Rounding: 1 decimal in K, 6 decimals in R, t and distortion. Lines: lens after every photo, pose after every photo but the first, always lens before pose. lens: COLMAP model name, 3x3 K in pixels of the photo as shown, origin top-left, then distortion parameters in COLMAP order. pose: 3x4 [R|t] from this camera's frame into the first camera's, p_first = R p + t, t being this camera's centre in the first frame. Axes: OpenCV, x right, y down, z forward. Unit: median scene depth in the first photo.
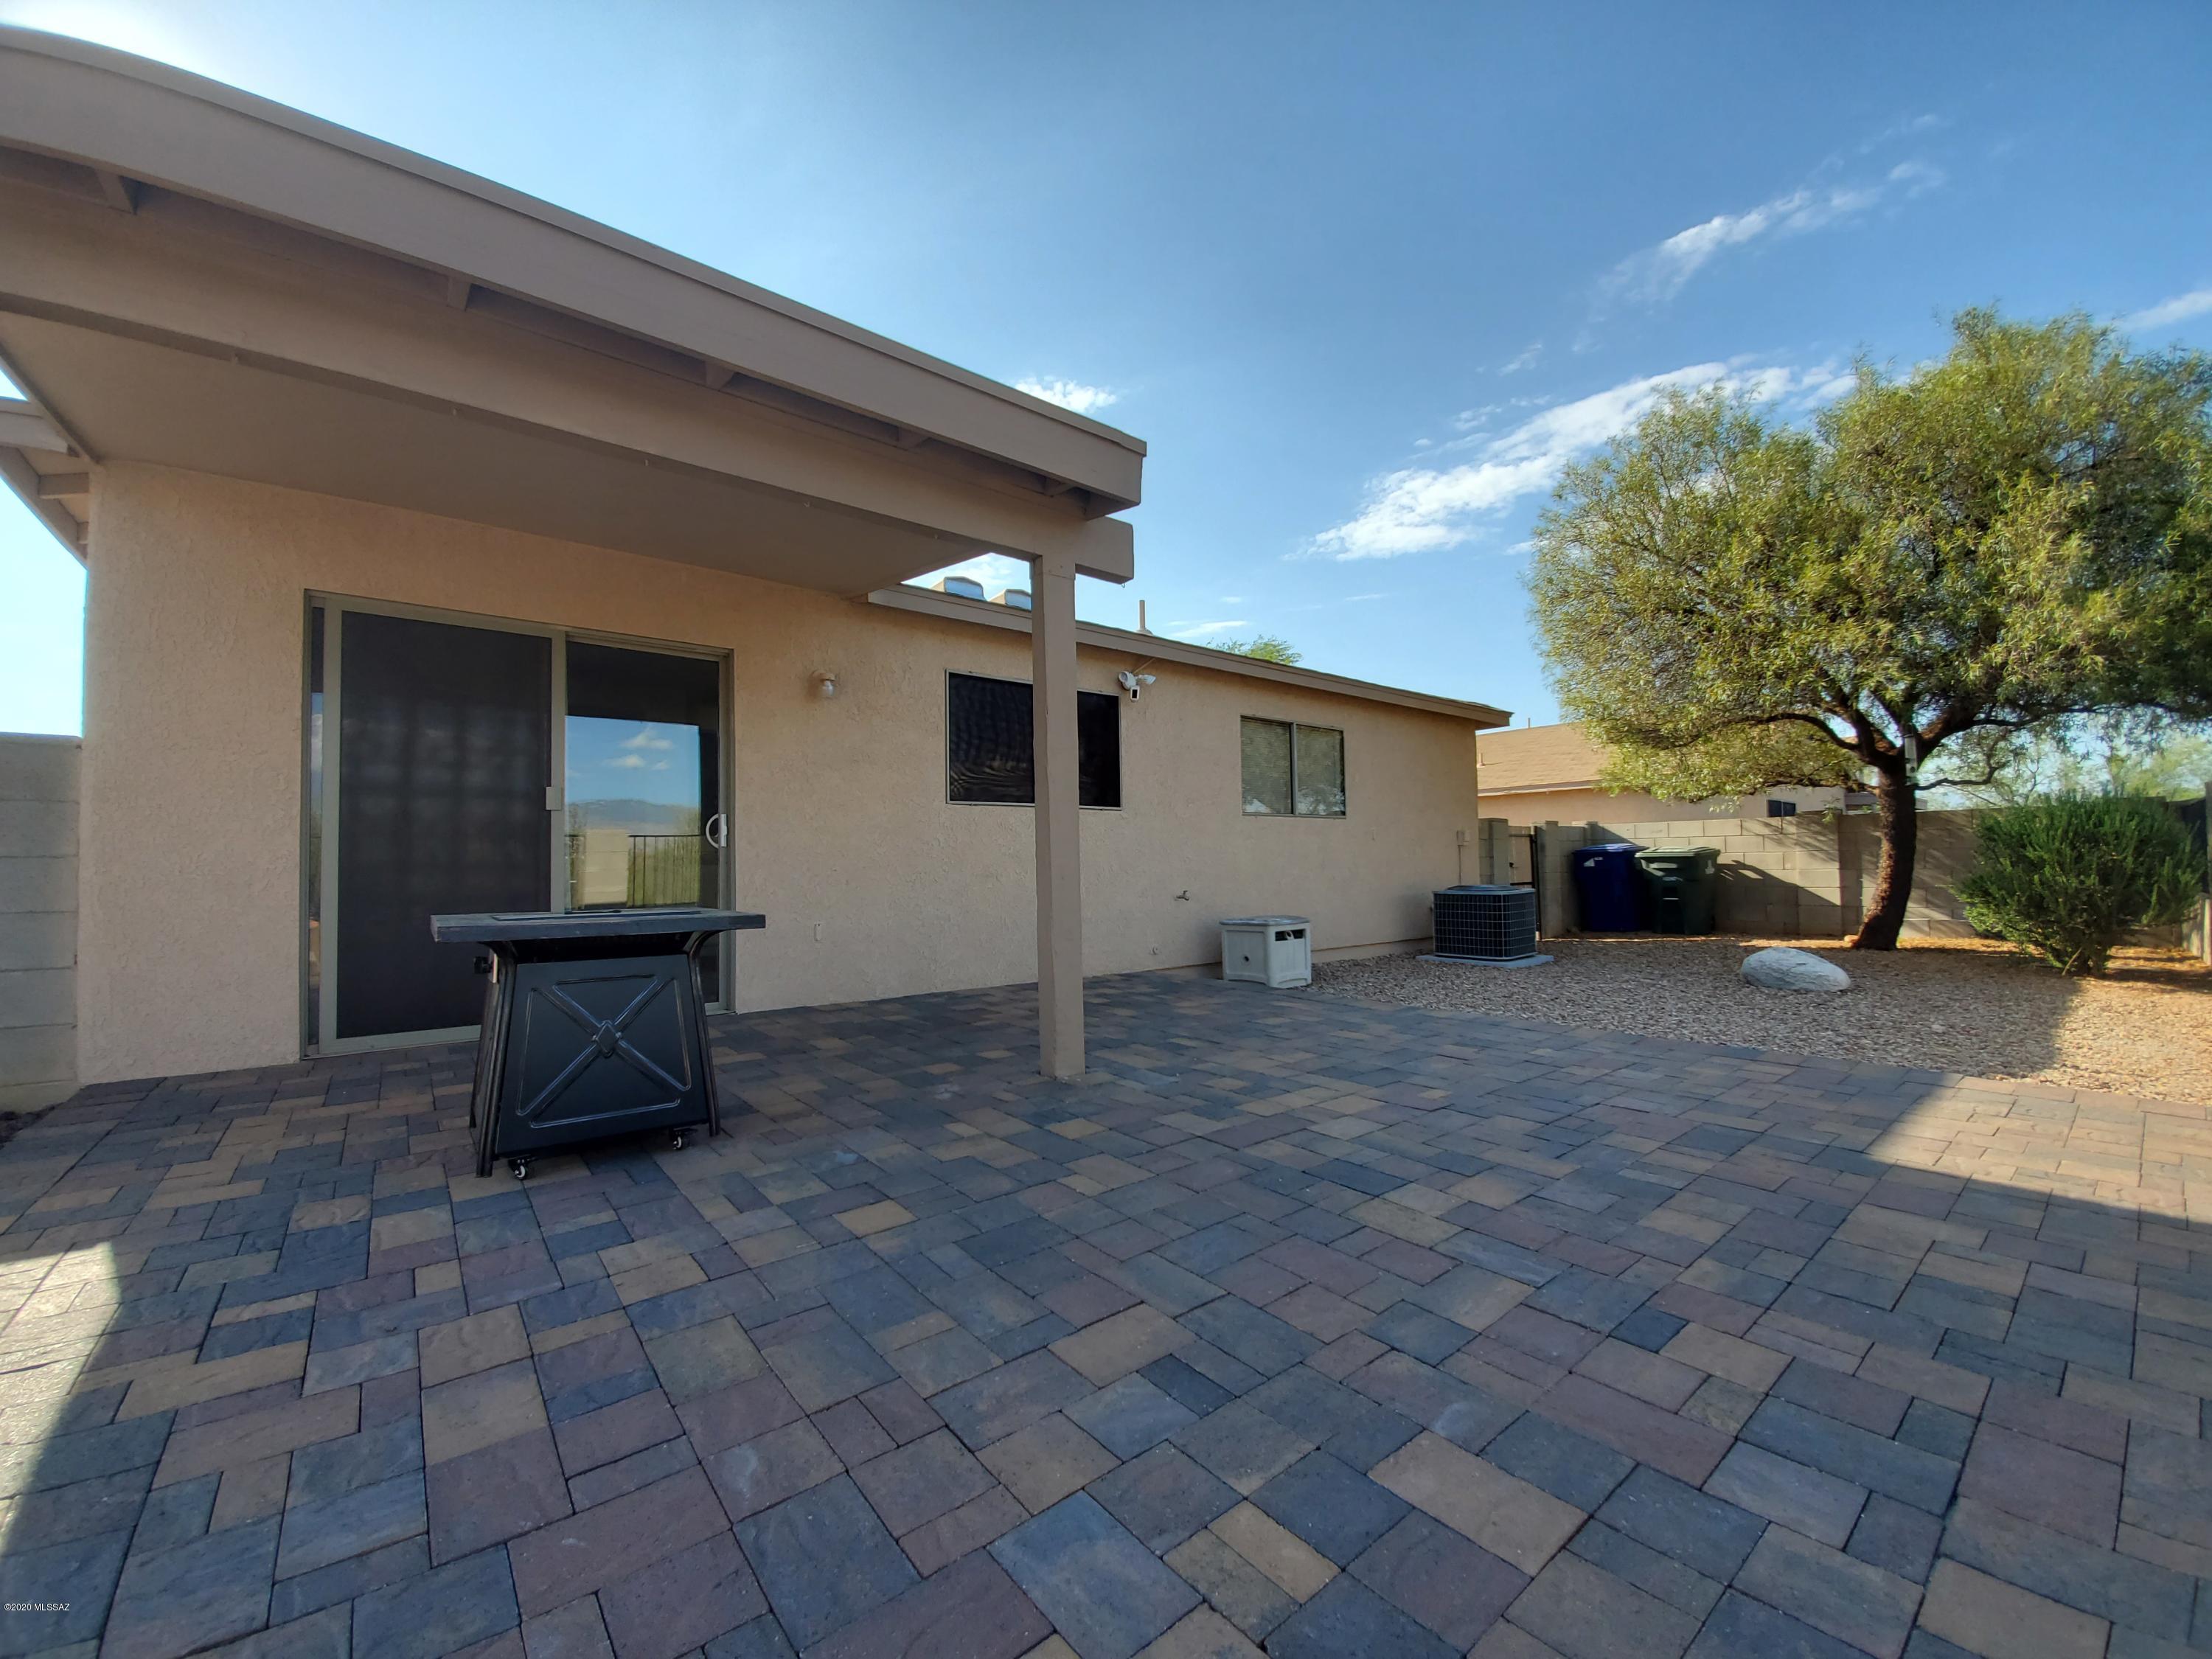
lens RADIAL K [[872.3, 0, 1097.9], [0, 872.3, 843.8], [0, 0, 1]] dist [0.015932, -0.018234]
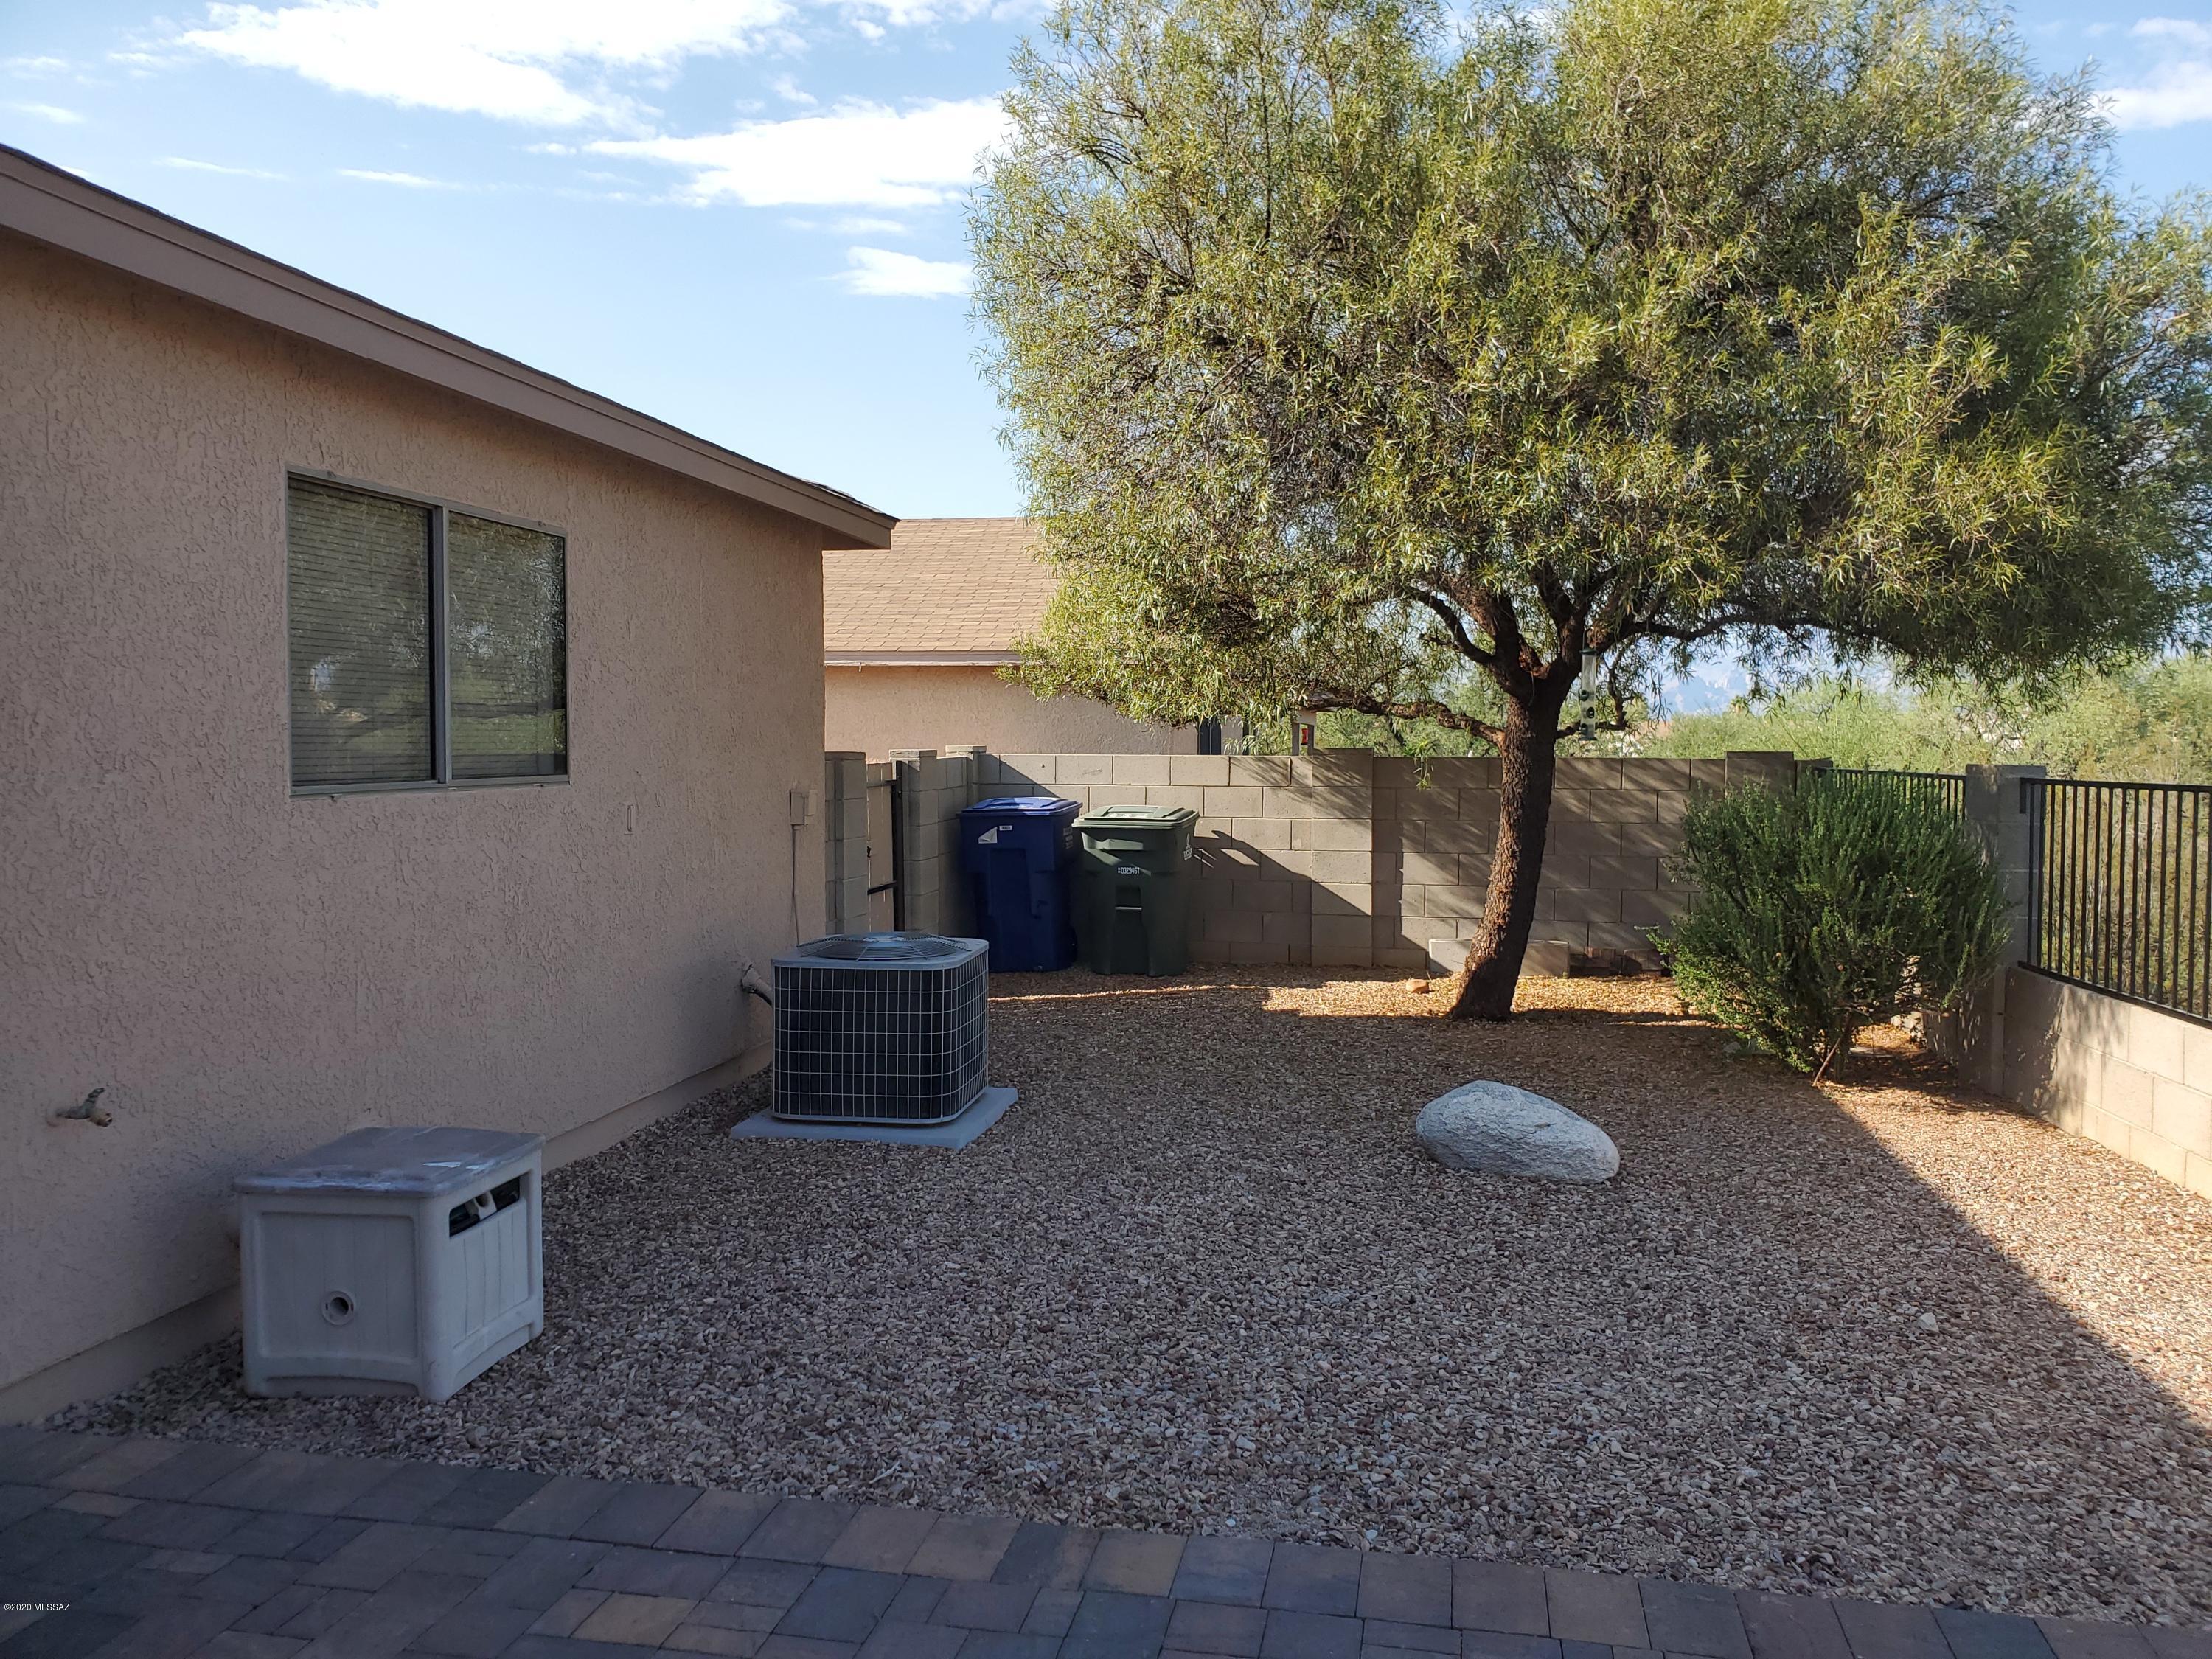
lens RADIAL K [[1710.8, 0, 1115.1], [0, 1710.8, 816.3], [0, 0, 1]] dist [0.015548, -0.002230]
pose [[0.764010, -0.012257, 0.645088, -0.006967], [-0.030008, 0.998063, 0.054503, -0.080574], [-0.644506, -0.060998, 0.762162, 0.408639]]
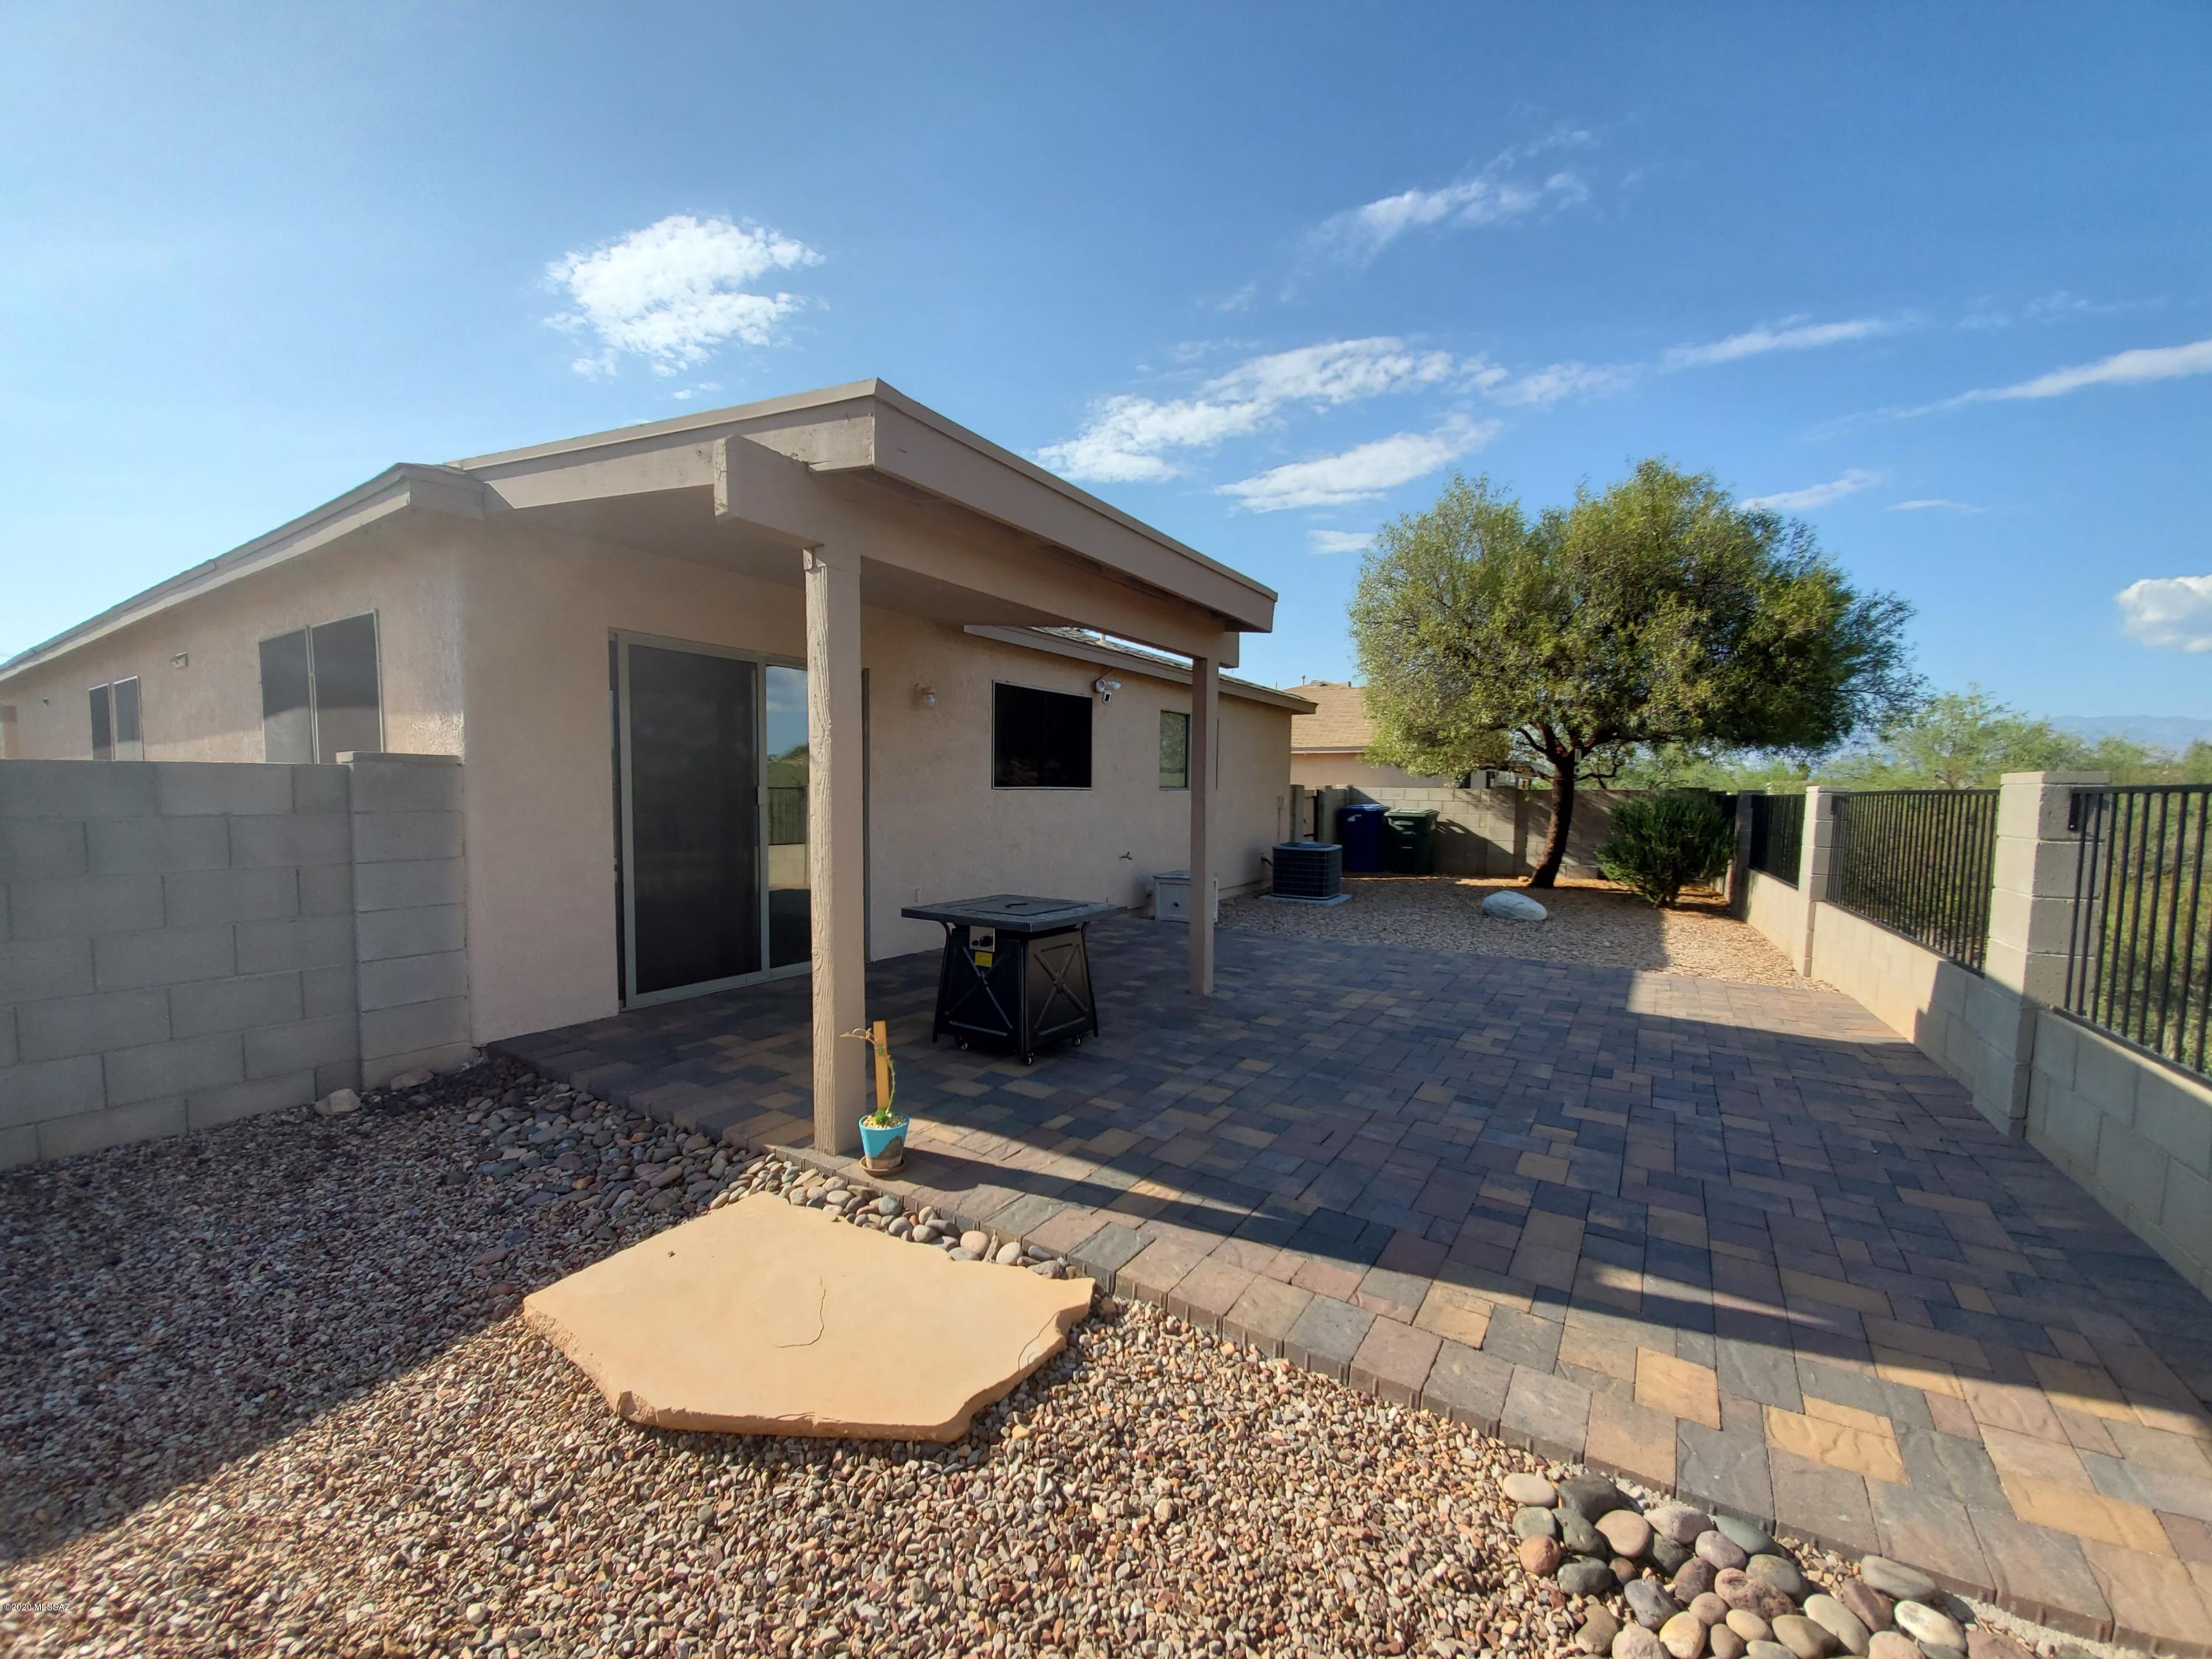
lens RADIAL K [[887.2, 0, 1097.7], [0, 887.2, 855.2], [0, 0, 1]] dist [0.025250, -0.017509]
pose [[0.948266, -0.000671, 0.317477, -0.387126], [-0.031185, 0.994965, 0.095249, -0.069471], [-0.315943, -0.100222, 0.943470, -0.228381]]
